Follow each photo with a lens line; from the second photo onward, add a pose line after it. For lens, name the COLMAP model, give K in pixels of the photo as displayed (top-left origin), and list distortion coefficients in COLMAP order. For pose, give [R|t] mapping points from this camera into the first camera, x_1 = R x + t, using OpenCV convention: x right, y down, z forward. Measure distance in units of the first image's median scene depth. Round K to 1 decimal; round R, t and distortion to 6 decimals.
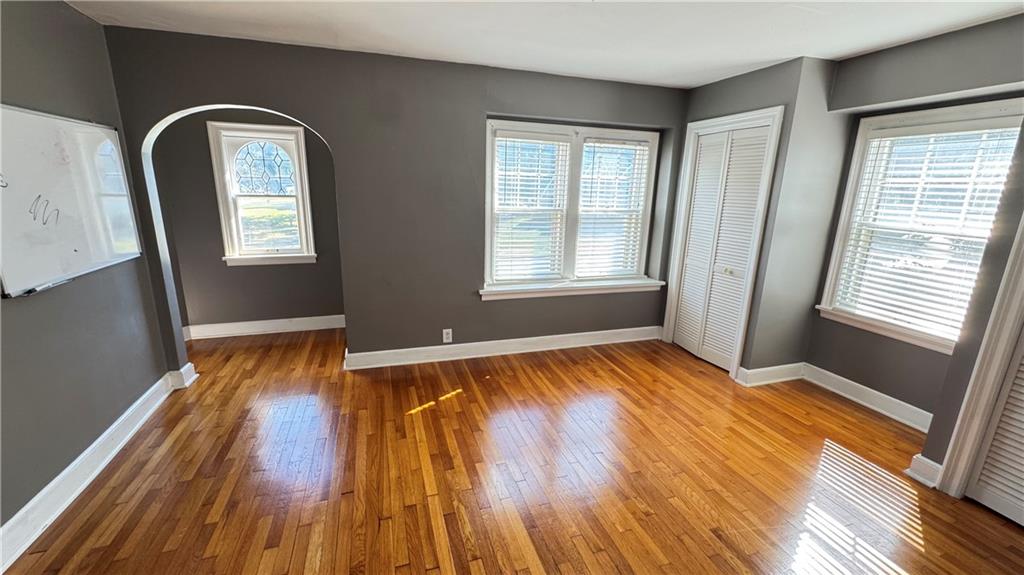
lens RADIAL K [[410.2, 0, 510.9], [0, 410.2, 288.9], [0, 0, 1]] dist [-0.003279, 0.000228]
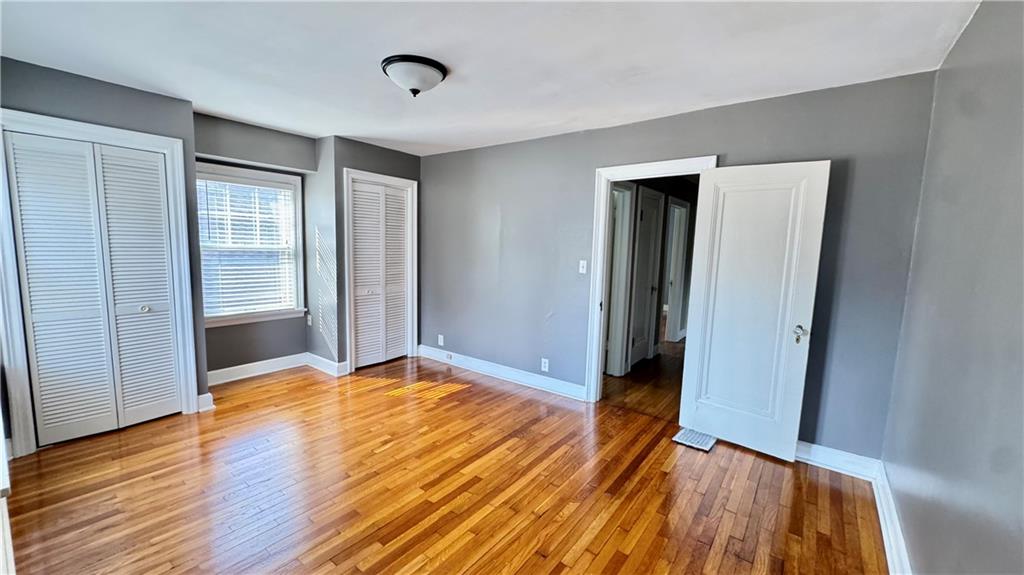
lens RADIAL K [[410.2, 0, 510.9], [0, 410.2, 288.9], [0, 0, 1]] dist [-0.003279, 0.000228]
pose [[-0.559767, -0.136675, 0.817301, -0.752284], [0.156348, 0.951169, 0.266144, -0.238370], [-0.813767, 0.276762, -0.511064, 0.990592]]
